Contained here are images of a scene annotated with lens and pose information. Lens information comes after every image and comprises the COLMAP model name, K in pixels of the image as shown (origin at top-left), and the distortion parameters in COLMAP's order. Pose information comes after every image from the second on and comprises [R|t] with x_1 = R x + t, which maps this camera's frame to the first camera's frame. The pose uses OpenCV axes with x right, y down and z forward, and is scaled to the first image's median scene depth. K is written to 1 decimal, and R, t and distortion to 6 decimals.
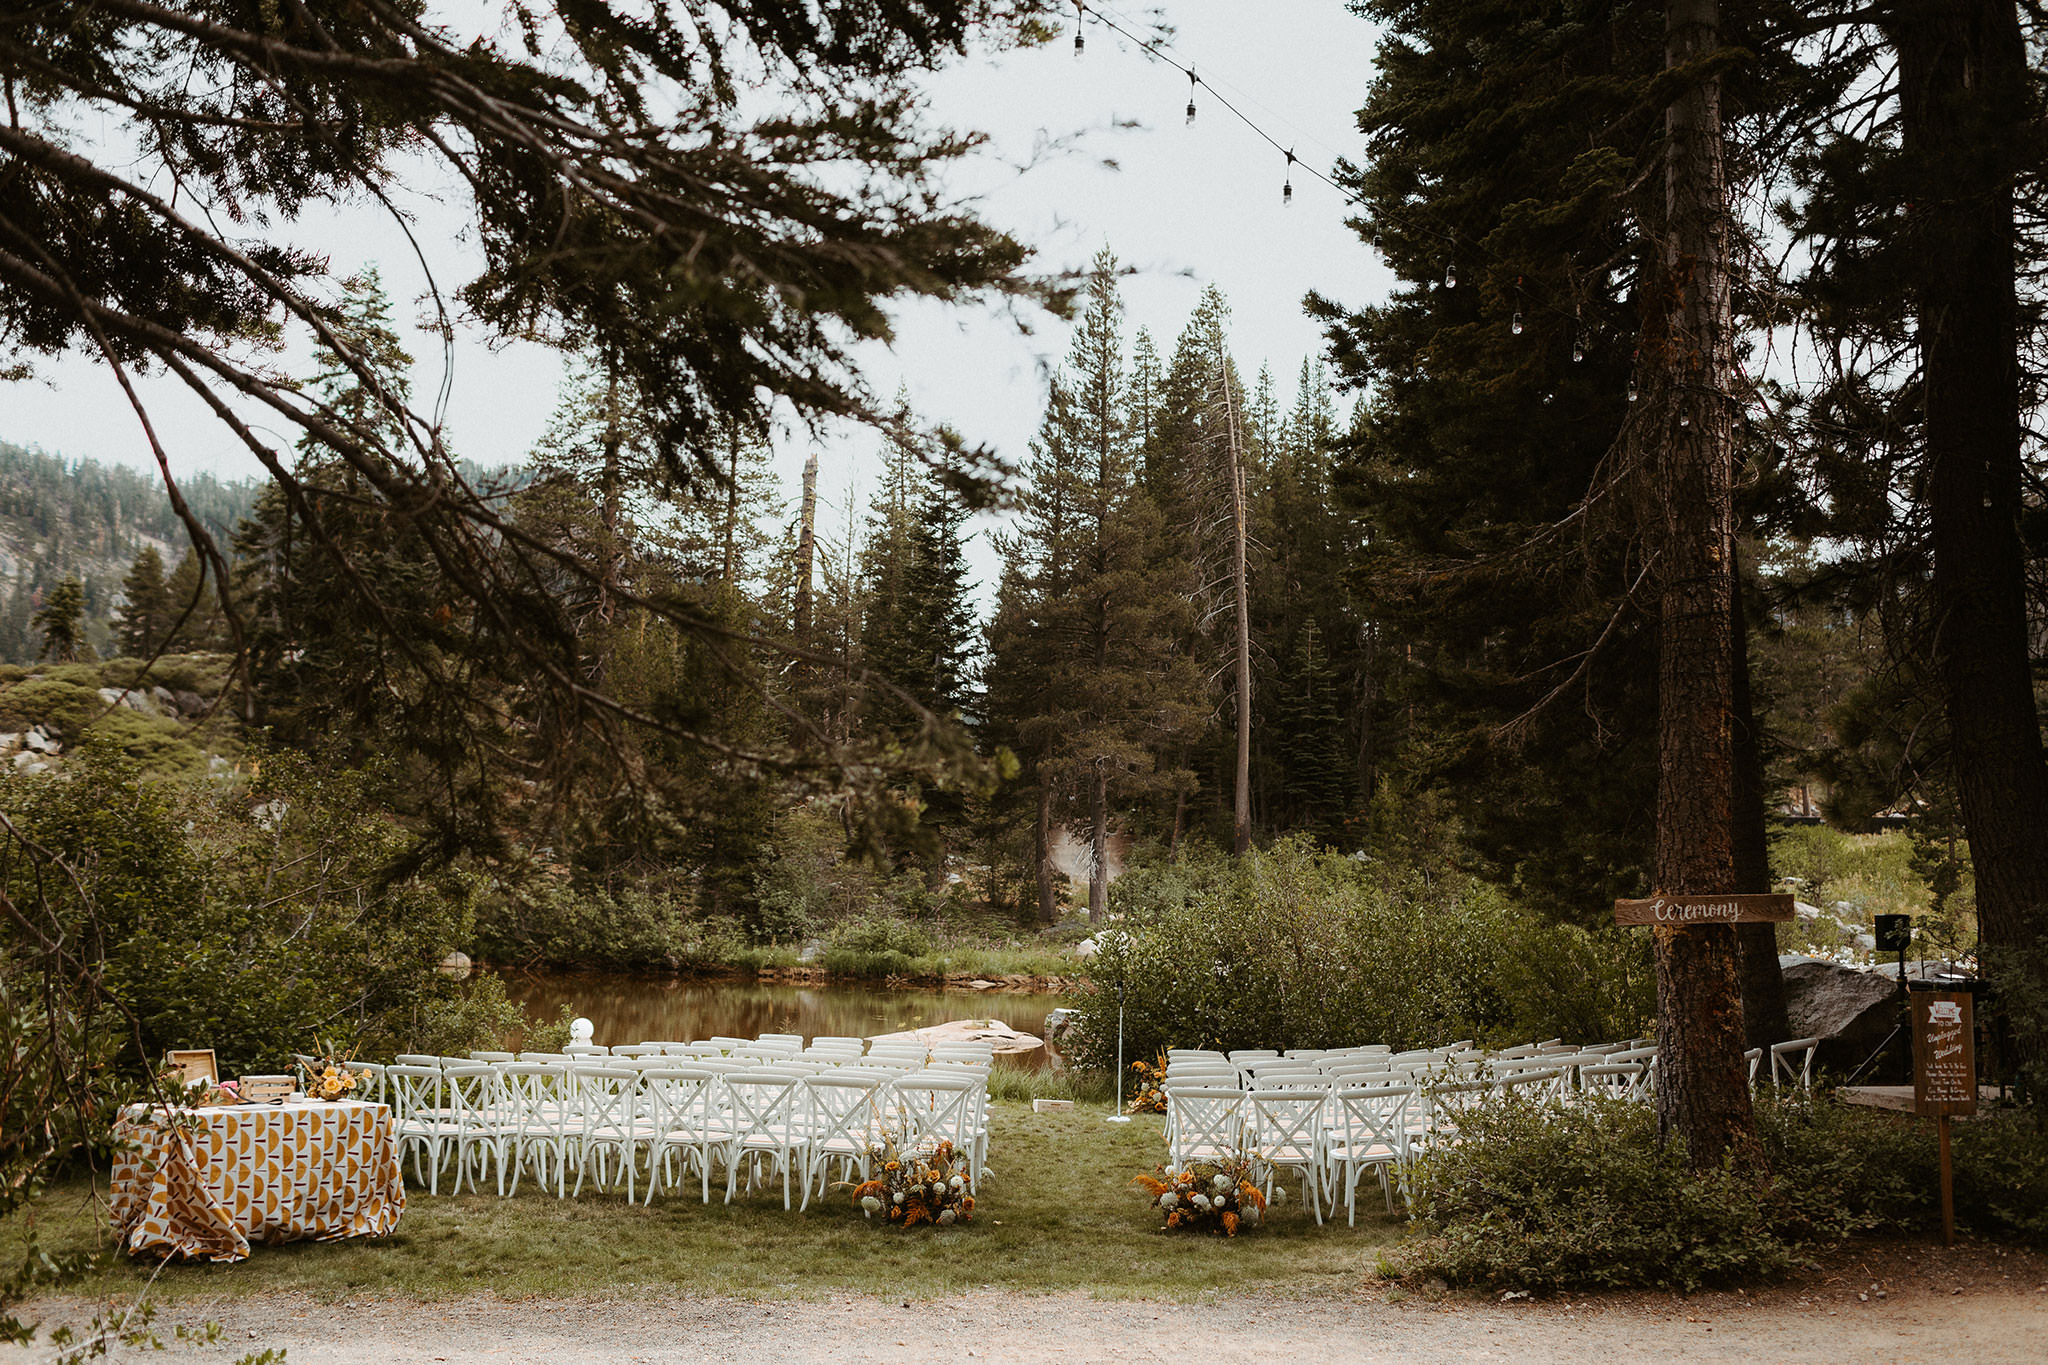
lens RADIAL K [[2111.9, 0, 1014.3], [0, 2111.9, 684.0], [0, 0, 1]] dist [-0.021678, 0.000000]
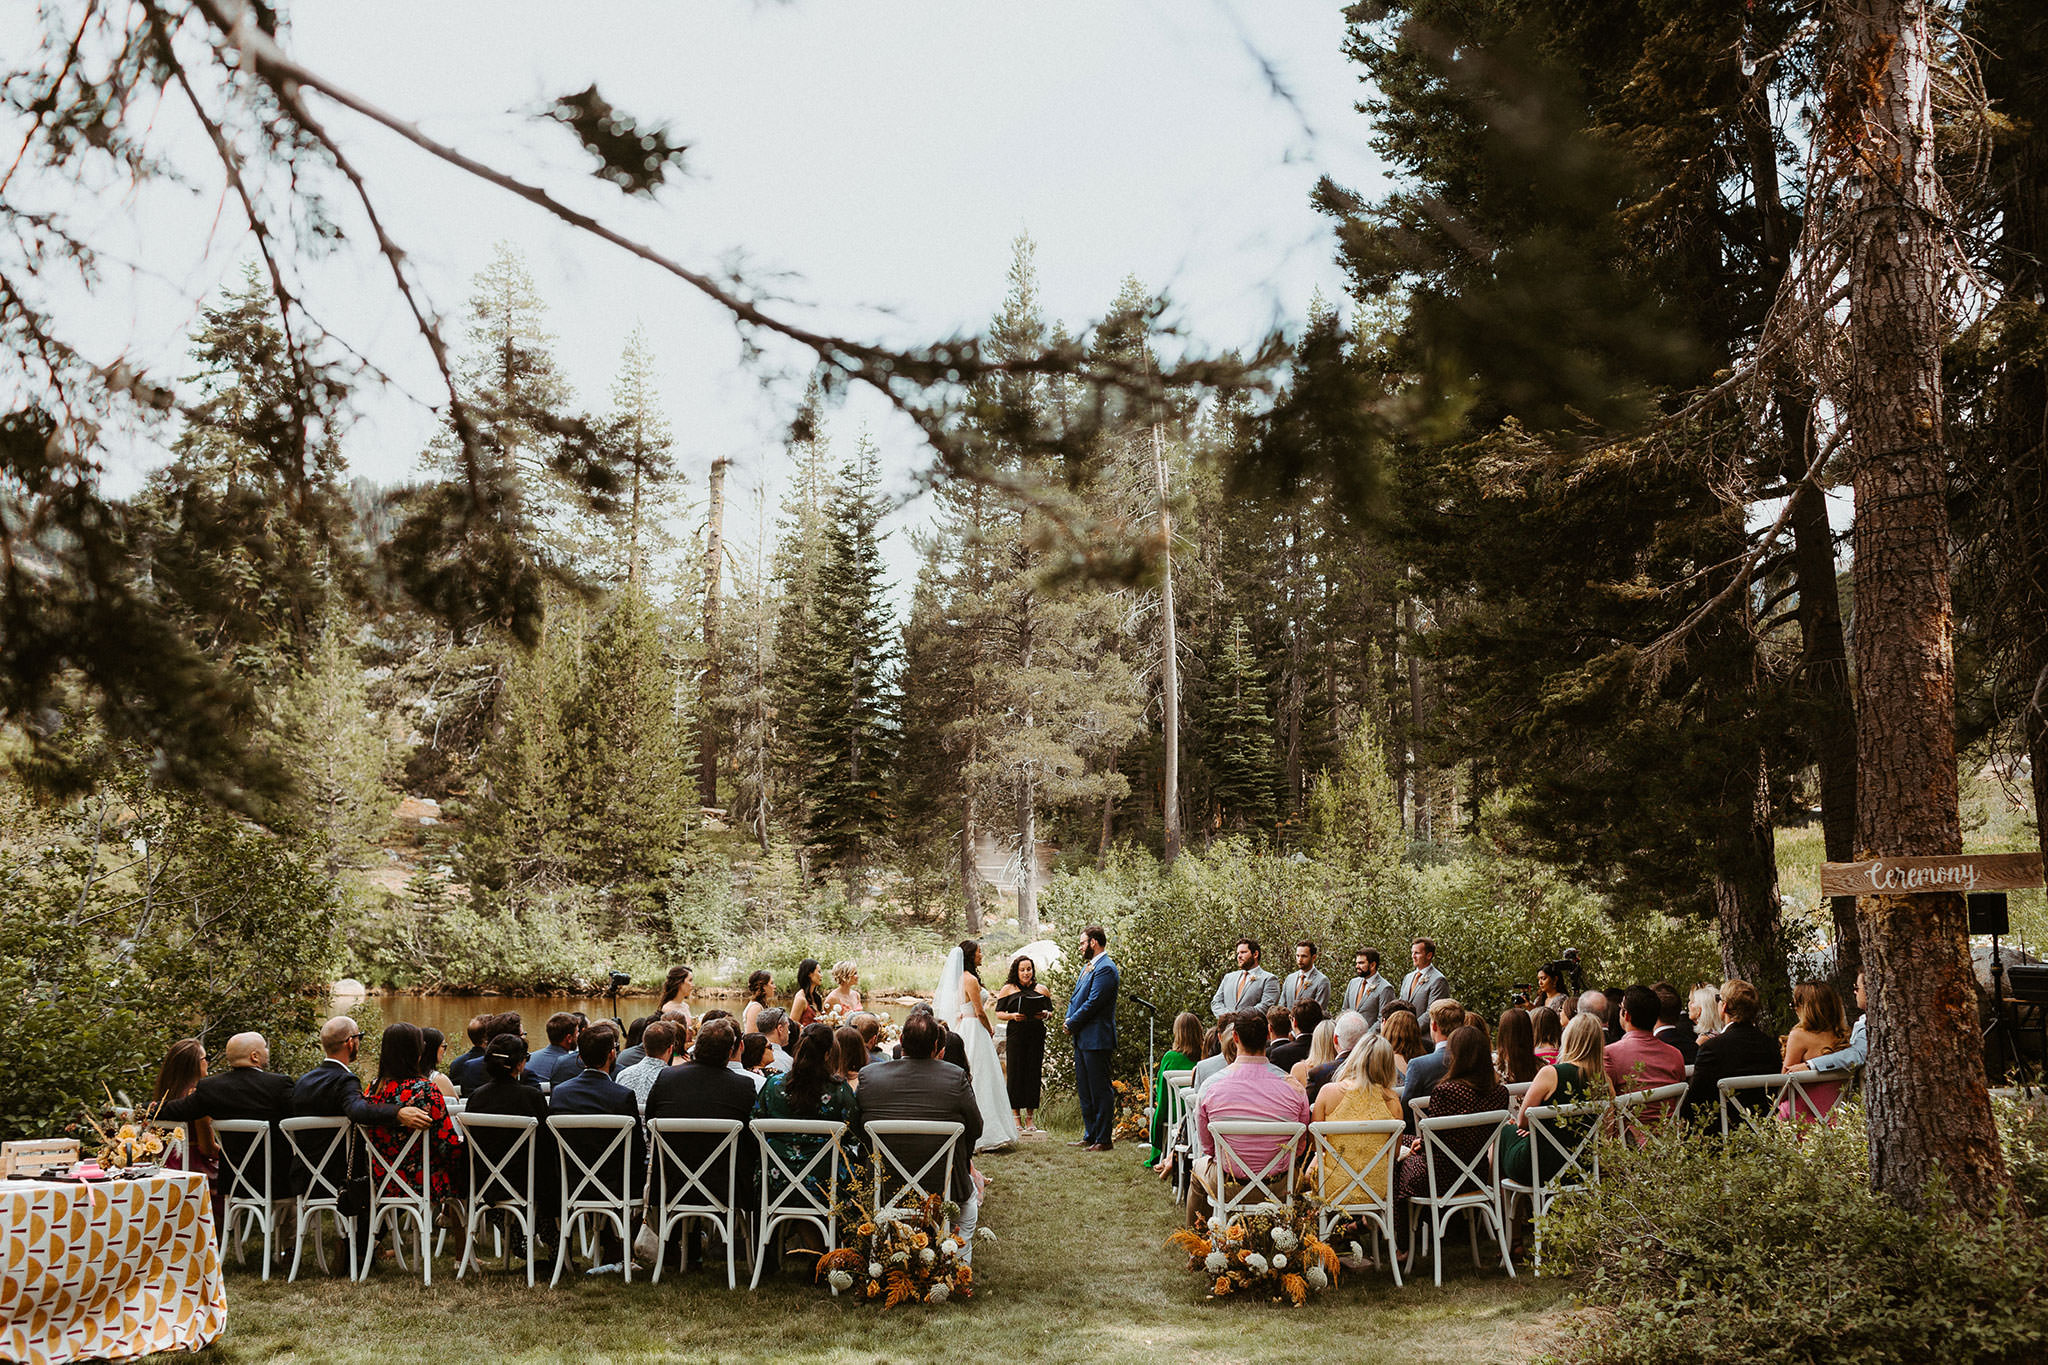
lens RADIAL K [[2111.9, 0, 1039.3], [0, 2111.9, 675.7], [0, 0, 1]] dist [-0.021678, 0.000000]
pose [[0.998335, -0.015609, 0.055524, -0.006402], [0.016212, 0.999814, -0.010426, 0.005842], [-0.055351, 0.011308, 0.998403, 0.039125]]
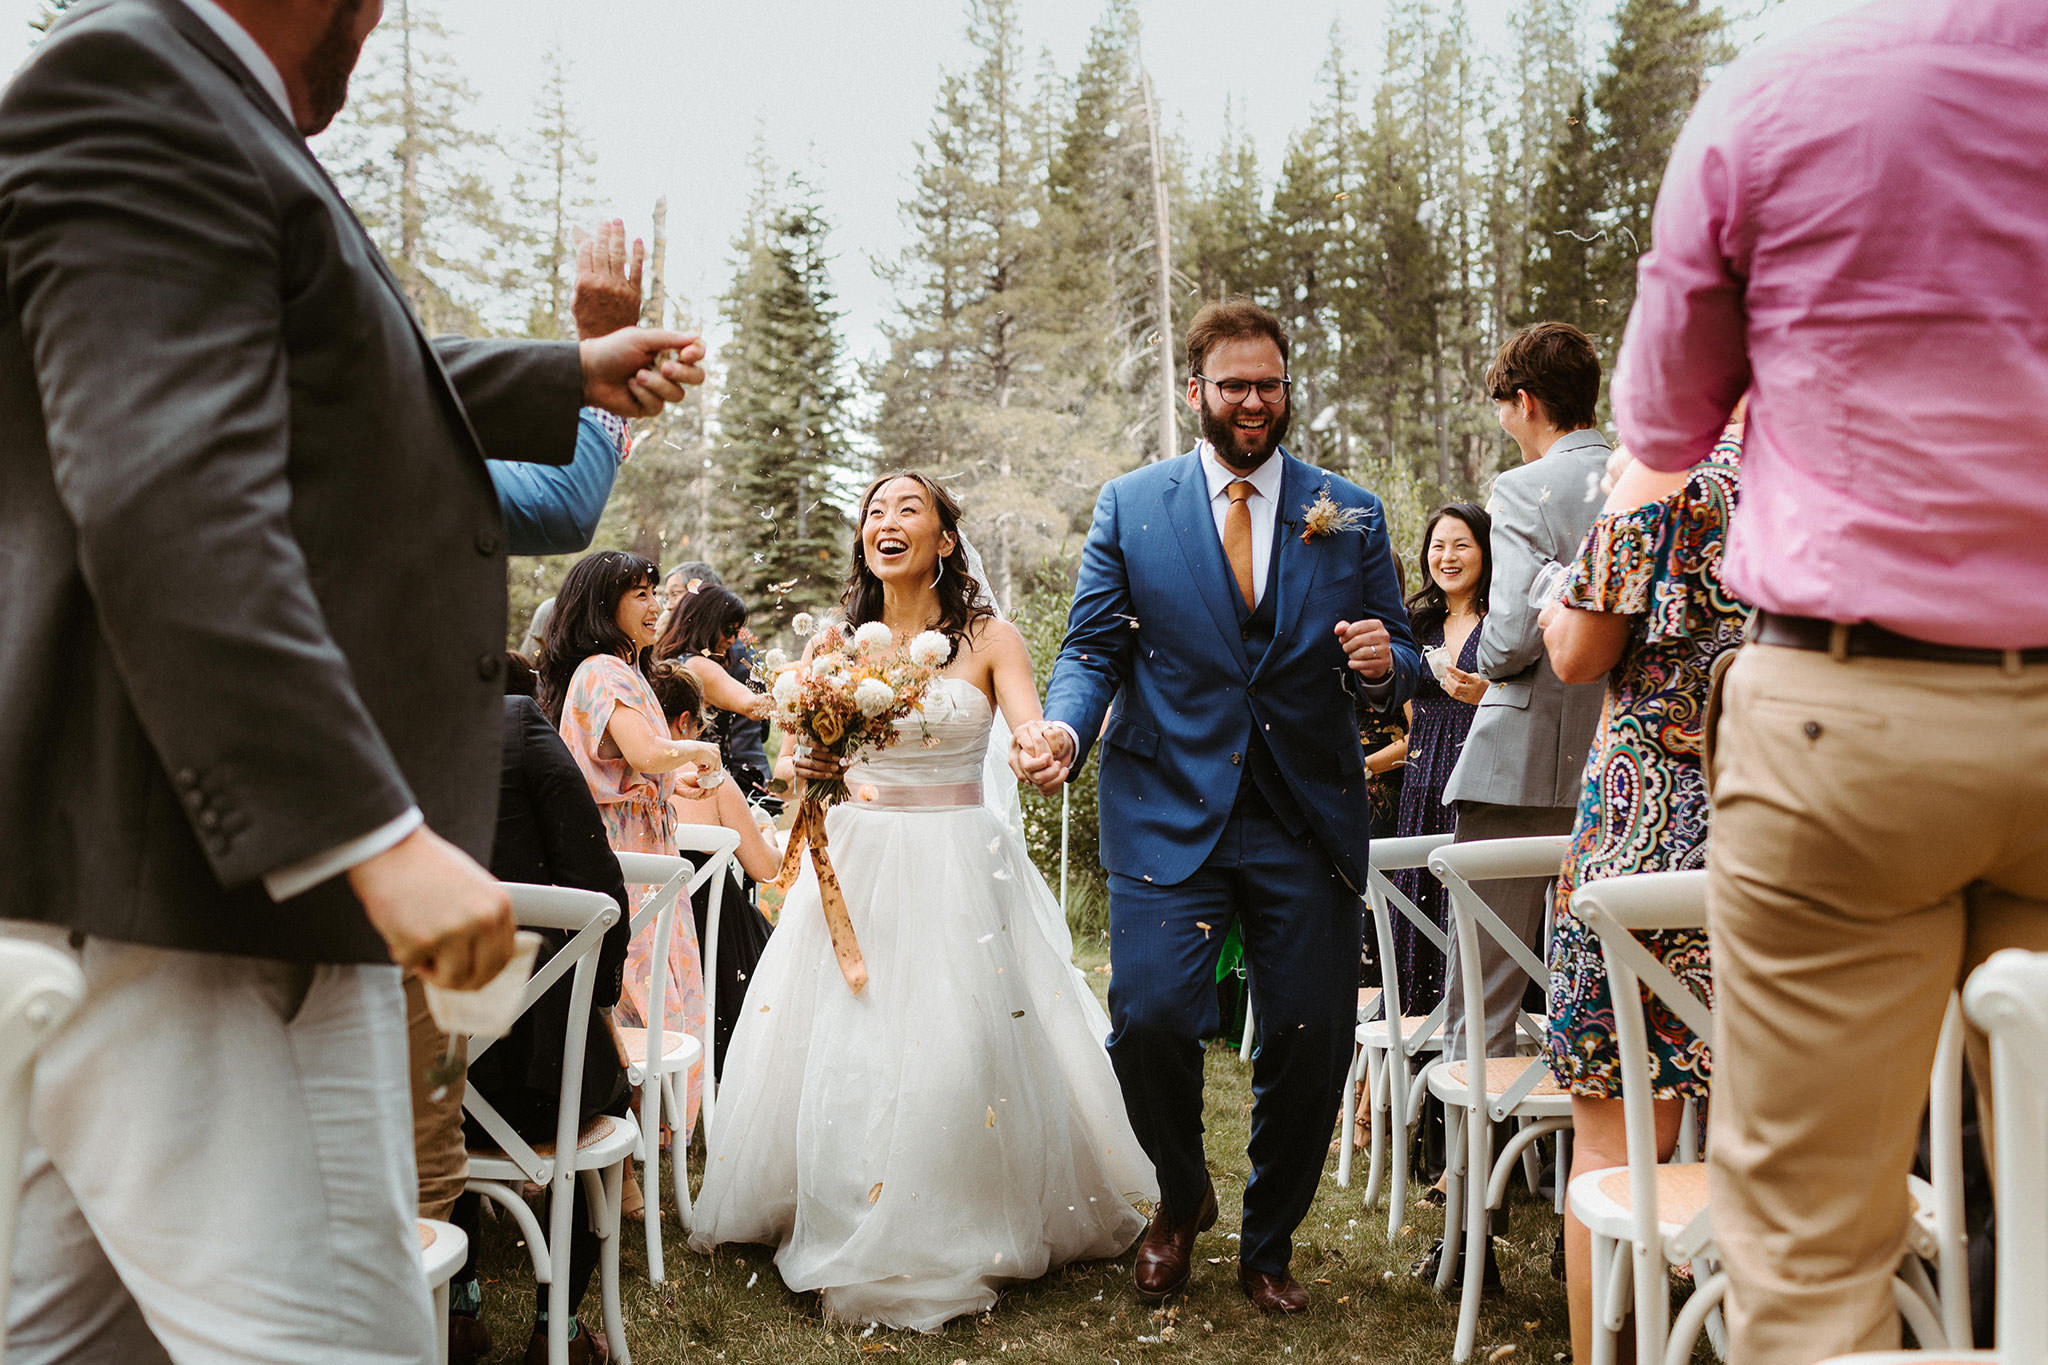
lens RADIAL K [[2111.9, 0, 1023.3], [0, 2111.9, 688.1], [0, 0, 1]] dist [-0.021678, 0.000000]
pose [[0.998530, -0.014706, 0.052170, 0.004880], [0.010336, 0.996490, 0.083070, 0.032560], [-0.053209, -0.082408, 0.995177, 0.168697]]
